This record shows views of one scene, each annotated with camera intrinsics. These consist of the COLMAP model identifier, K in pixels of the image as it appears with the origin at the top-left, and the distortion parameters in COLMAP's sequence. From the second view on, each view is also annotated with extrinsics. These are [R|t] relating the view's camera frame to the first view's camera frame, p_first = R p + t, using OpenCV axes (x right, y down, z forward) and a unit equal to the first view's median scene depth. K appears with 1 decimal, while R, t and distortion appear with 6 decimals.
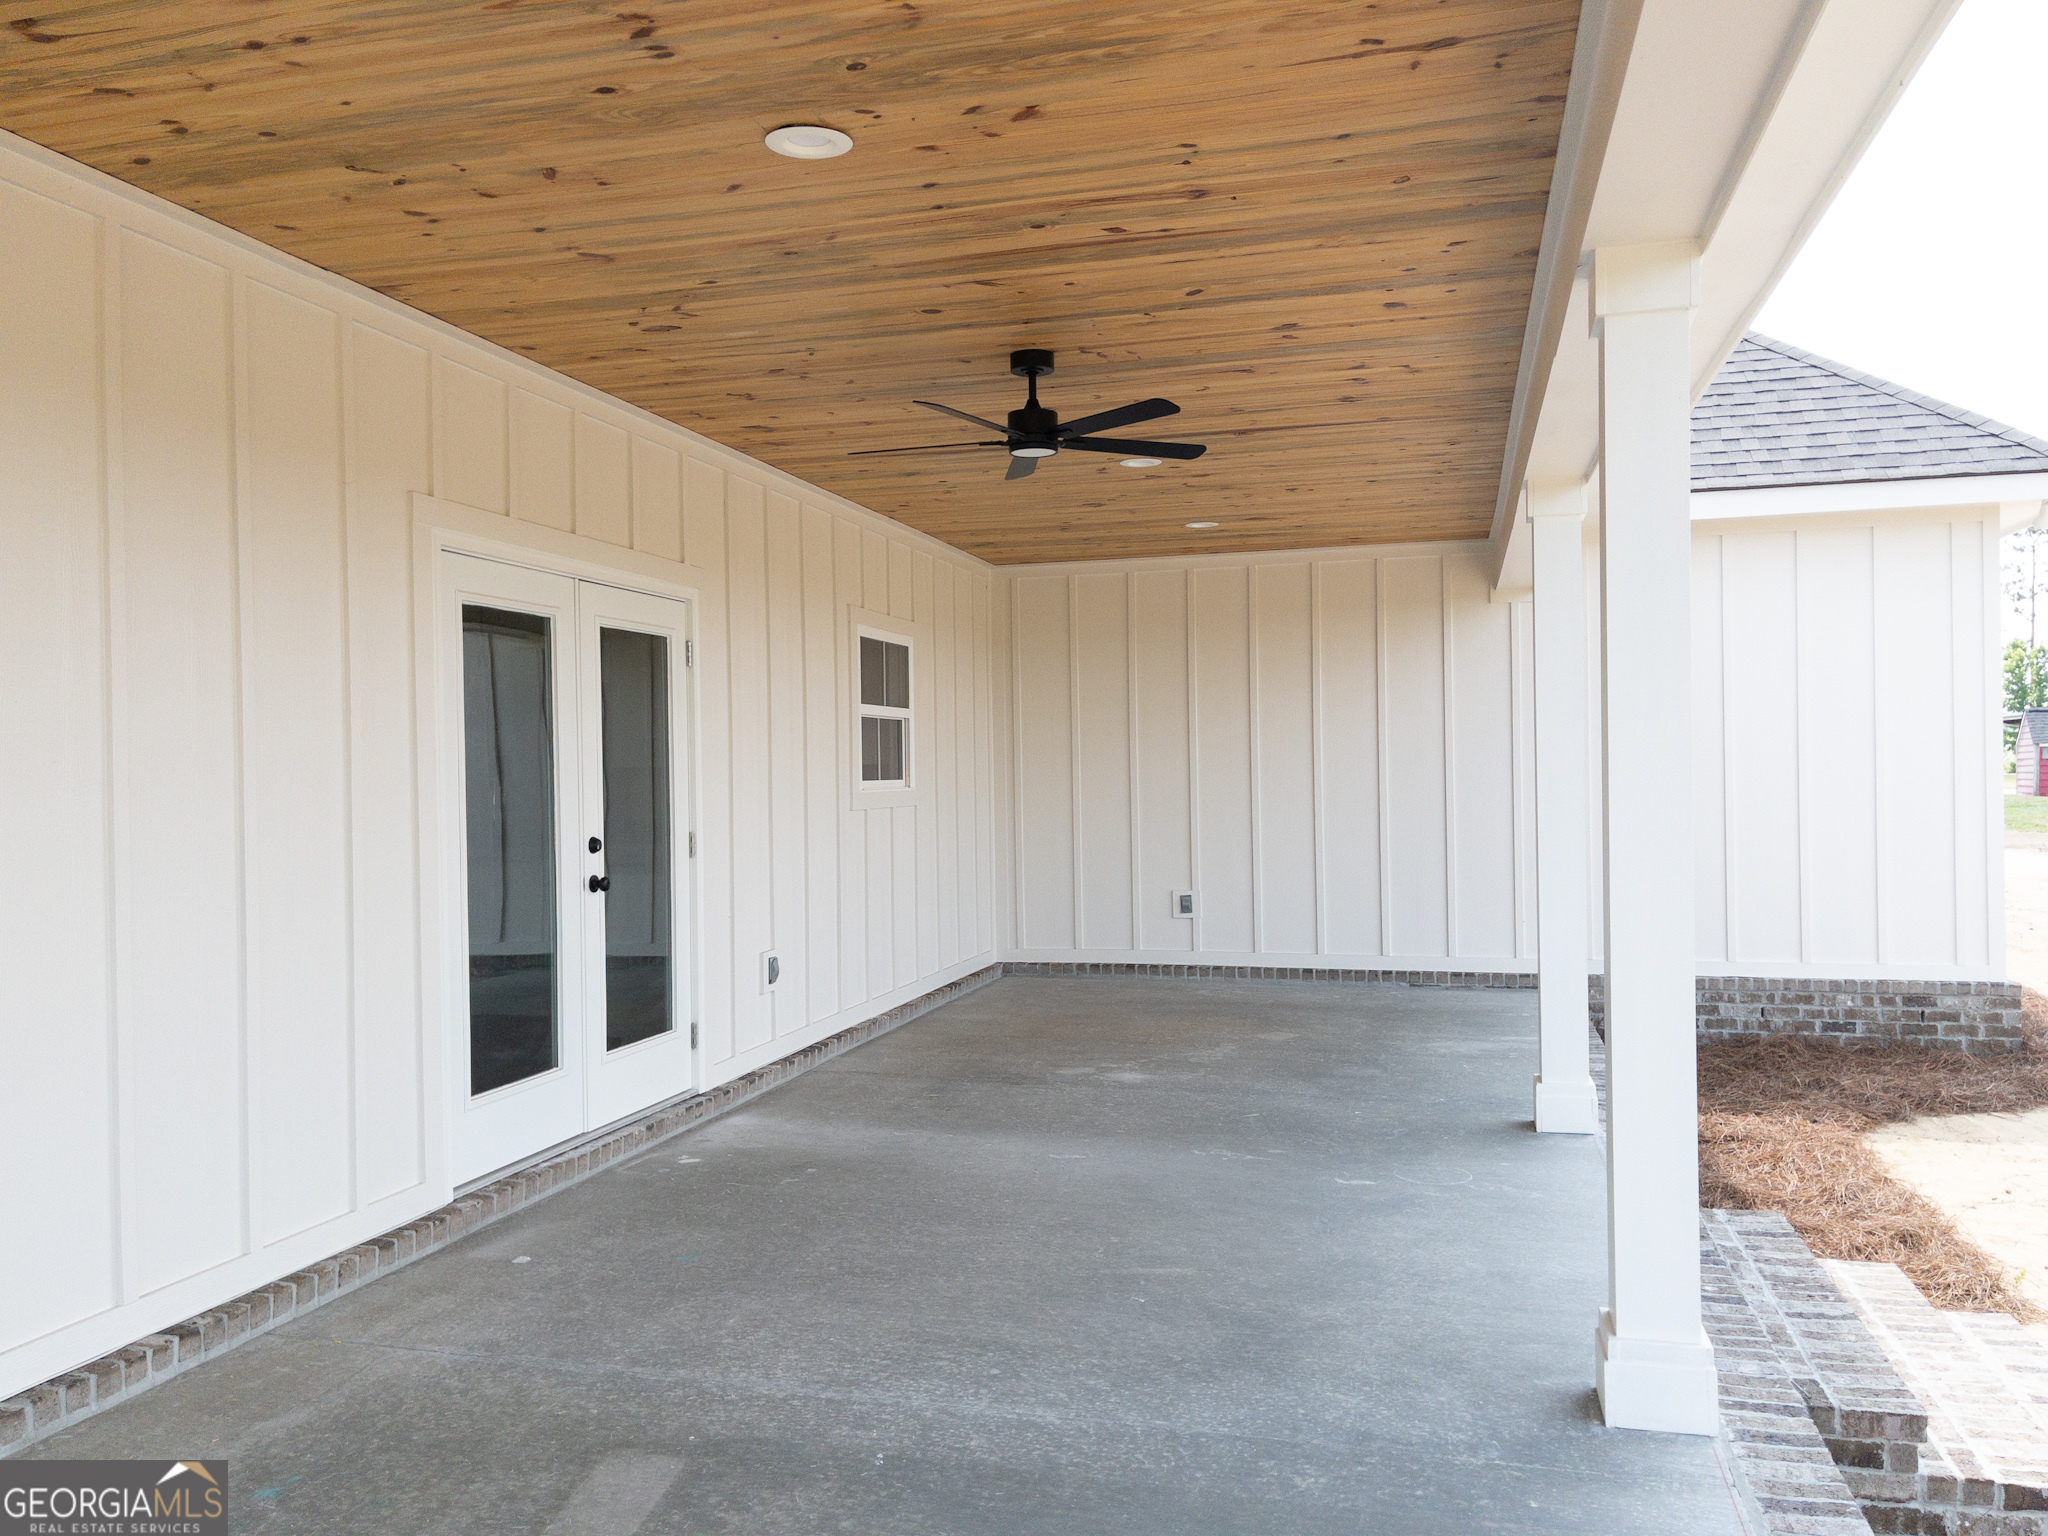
lens RADIAL K [[1560.2, 0, 1036.1], [0, 1560.2, 772.9], [0, 0, 1]] dist [0.095312, -0.124536]
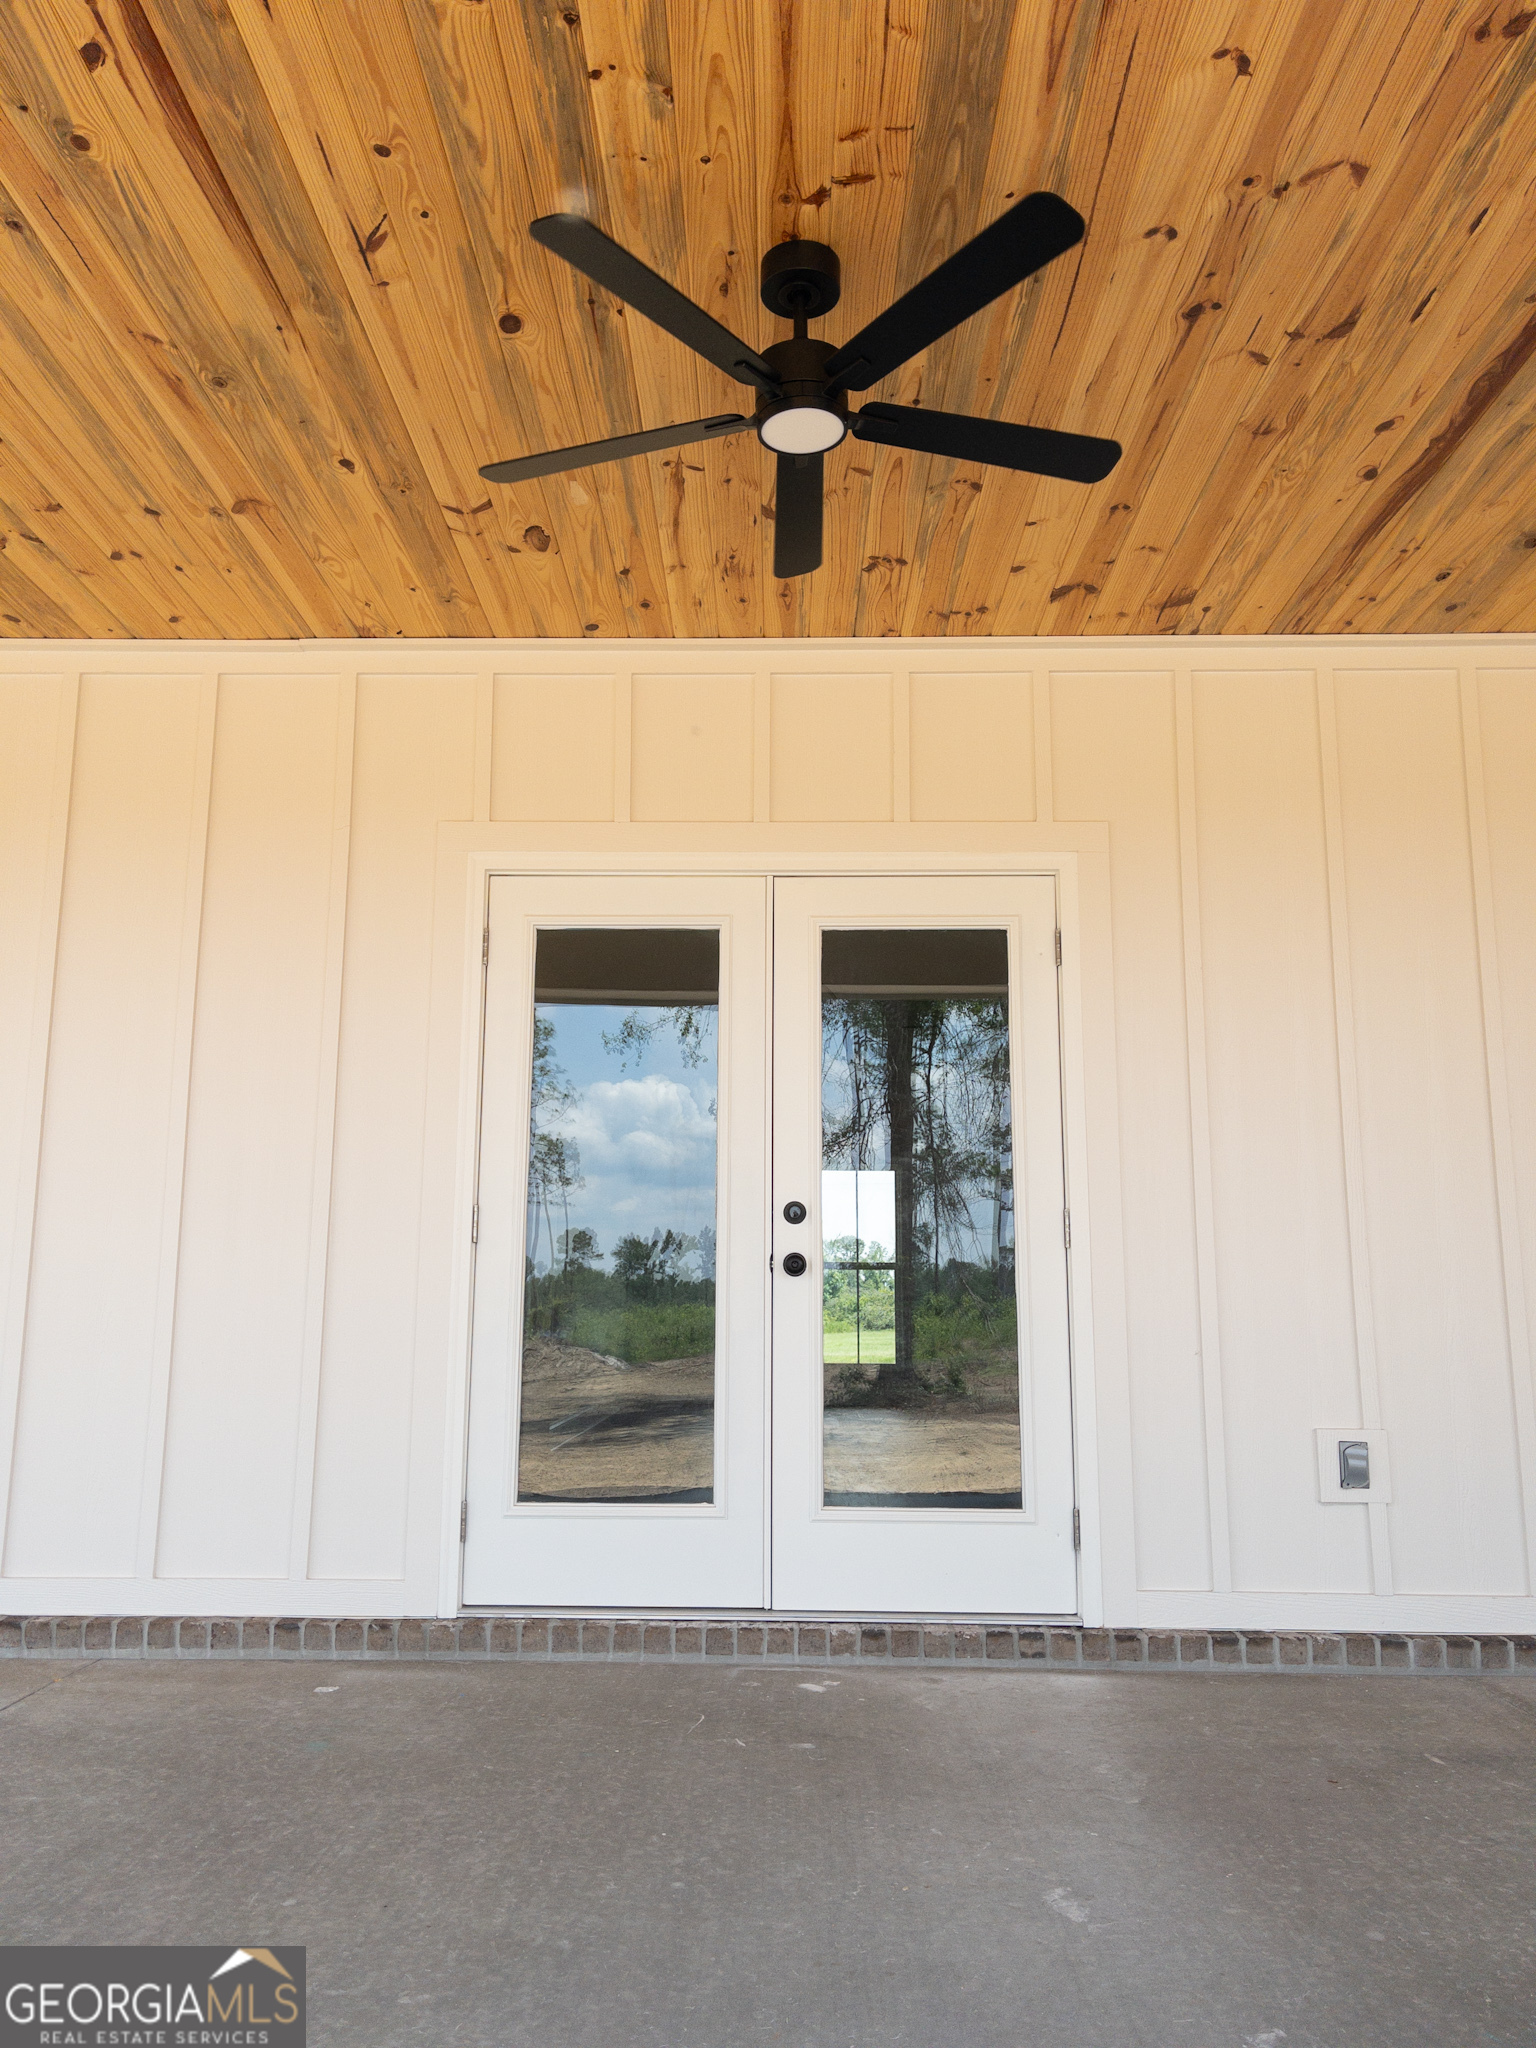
lens RADIAL K [[1560.2, 0, 768.7], [0, 1560.2, 1032.4], [0, 0, 1]] dist [0.095312, -0.124536]
pose [[0.236789, -0.154918, -0.959130, 0.487263], [-0.013428, 0.986589, -0.162668, 0.089430], [0.971468, 0.051397, 0.231534, 0.876342]]
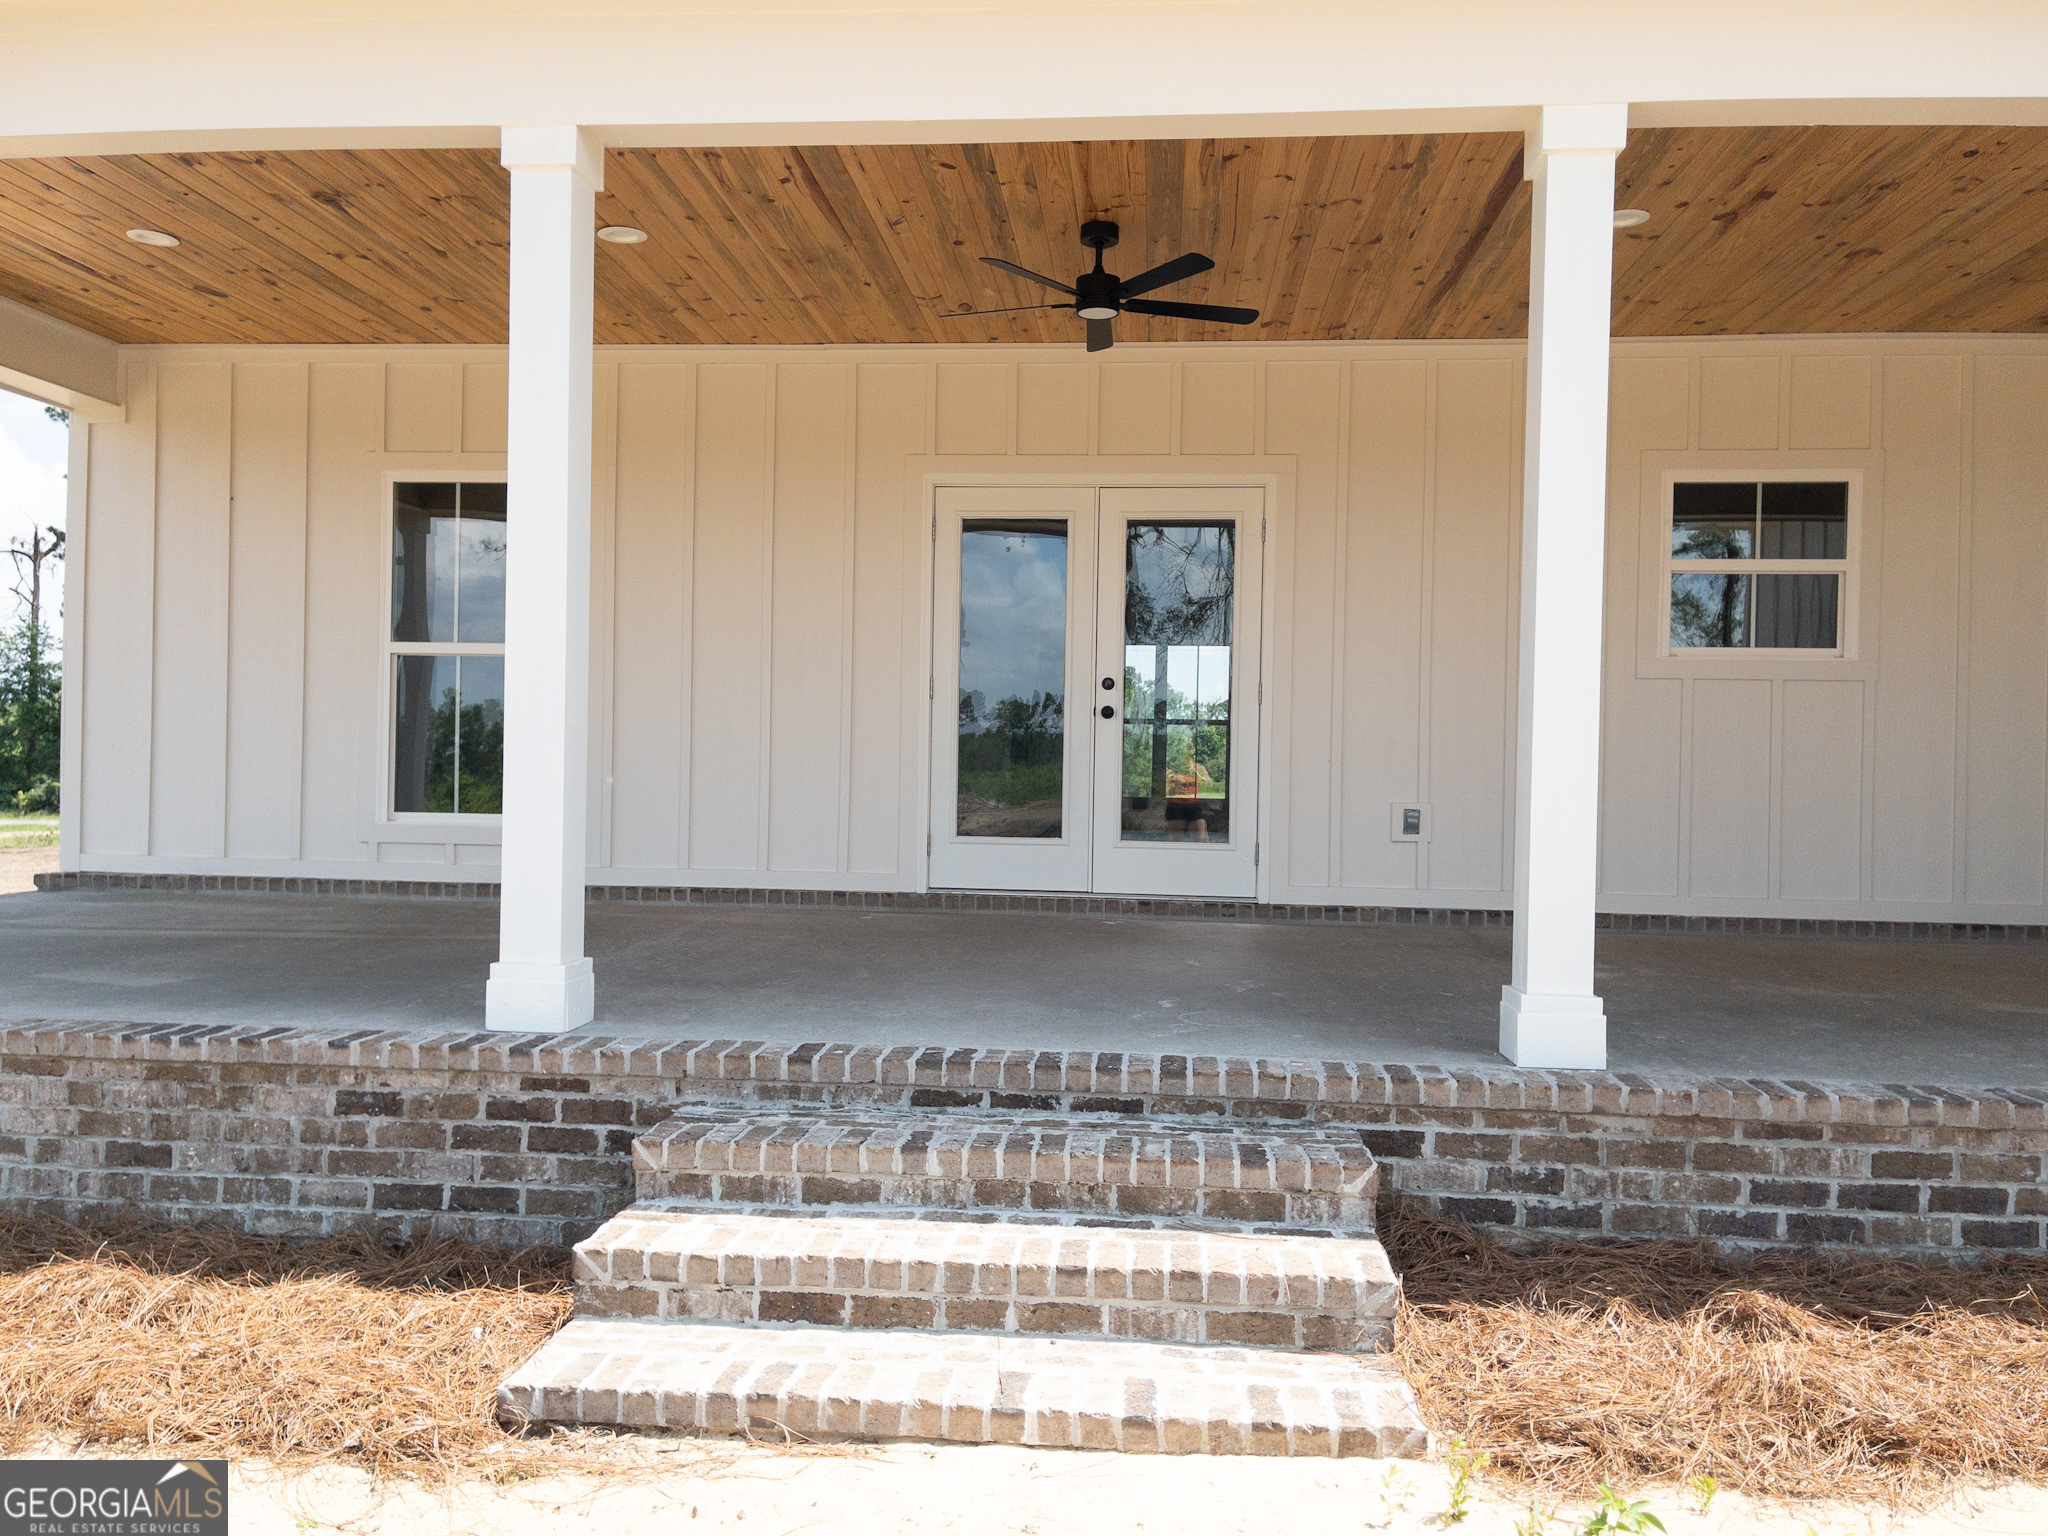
lens RADIAL K [[1620.1, 0, 1012.6], [0, 1620.1, 794.1], [0, 0, 1]] dist [0.075596, -0.088888]
pose [[0.151583, 0.030536, -0.987973, 1.170162], [-0.026240, 0.999295, 0.026860, 0.113906], [0.988096, 0.021853, 0.152278, 0.768457]]
